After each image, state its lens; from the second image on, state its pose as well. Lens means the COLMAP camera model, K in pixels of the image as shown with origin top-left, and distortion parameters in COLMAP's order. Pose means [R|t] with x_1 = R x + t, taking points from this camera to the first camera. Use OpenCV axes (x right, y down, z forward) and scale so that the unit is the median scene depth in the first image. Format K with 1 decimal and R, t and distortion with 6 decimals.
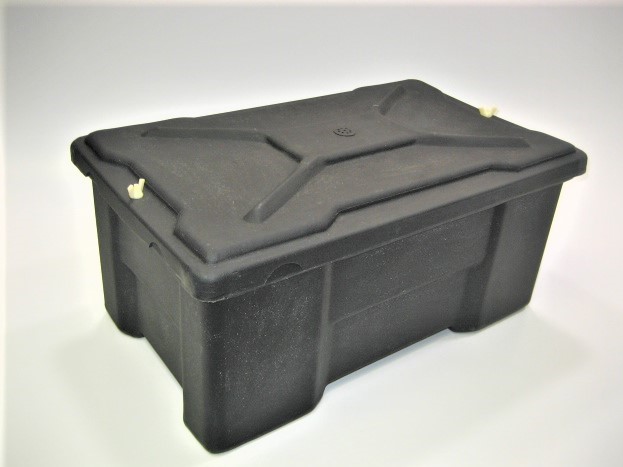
lens RADIAL K [[645.8, 0, 311.5], [0, 645.8, 233.5], [0, 0, 1]] dist [-0.200823, -0.002579]
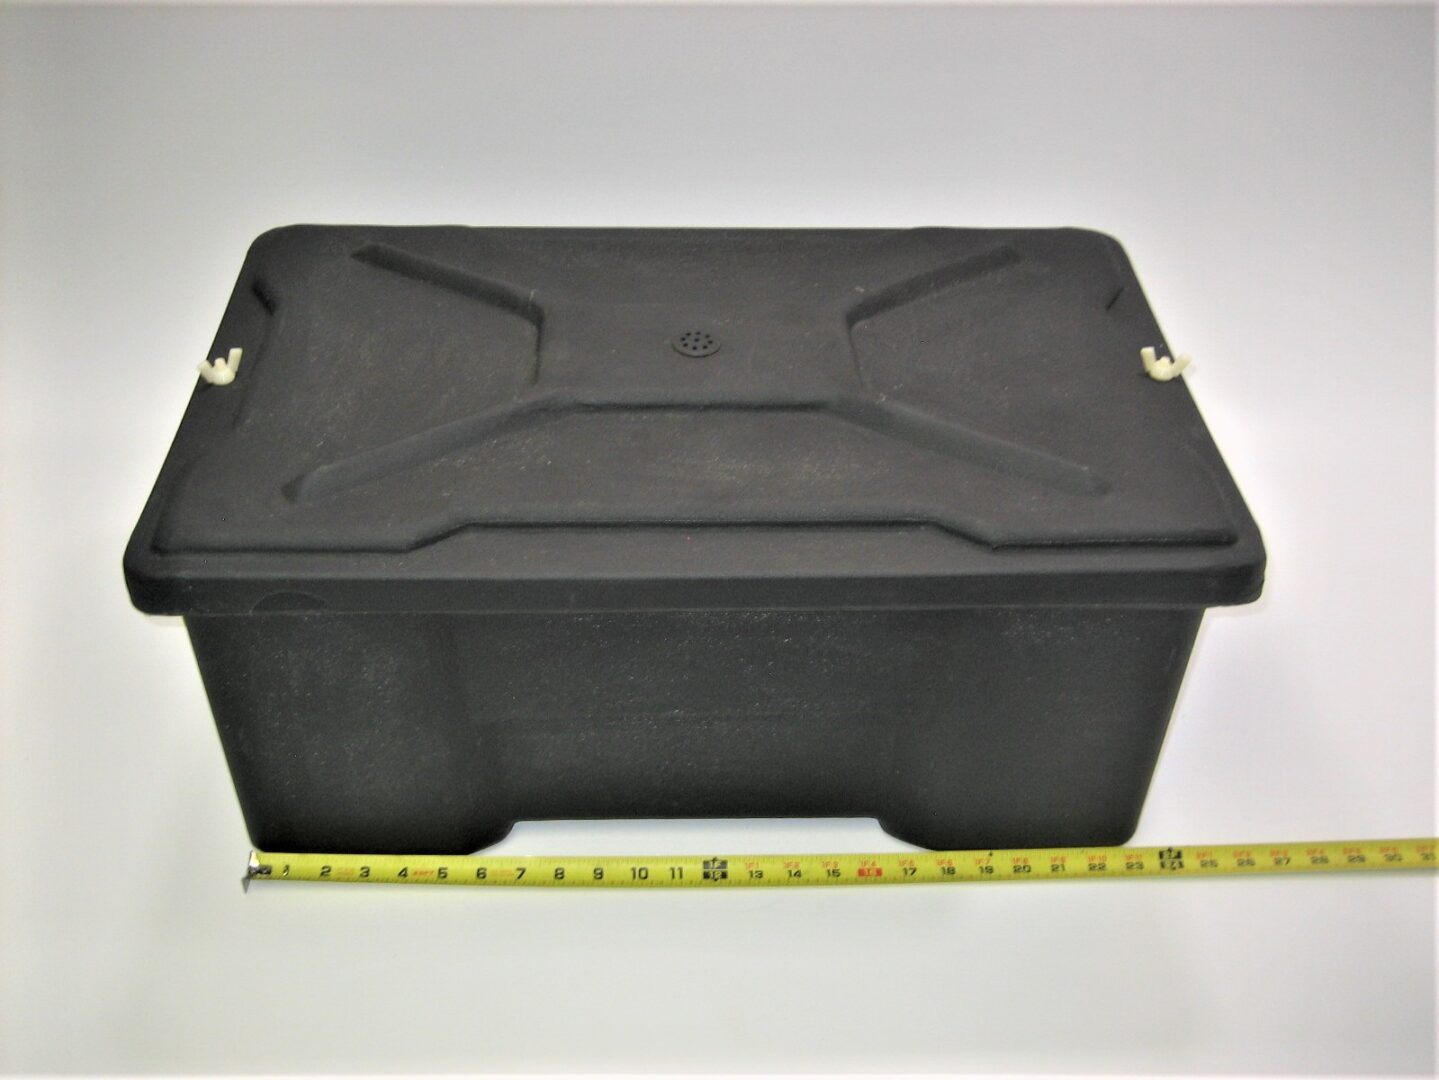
lens RADIAL K [[1491.7, 0, 719.5], [0, 1491.7, 540.0], [0, 0, 1]] dist [-0.200823, -0.002579]
pose [[0.836563, 0.330382, -0.437047, 0.616773], [-0.257906, 0.941281, 0.217888, -0.279153], [0.483370, -0.069560, 0.872648, 0.074140]]
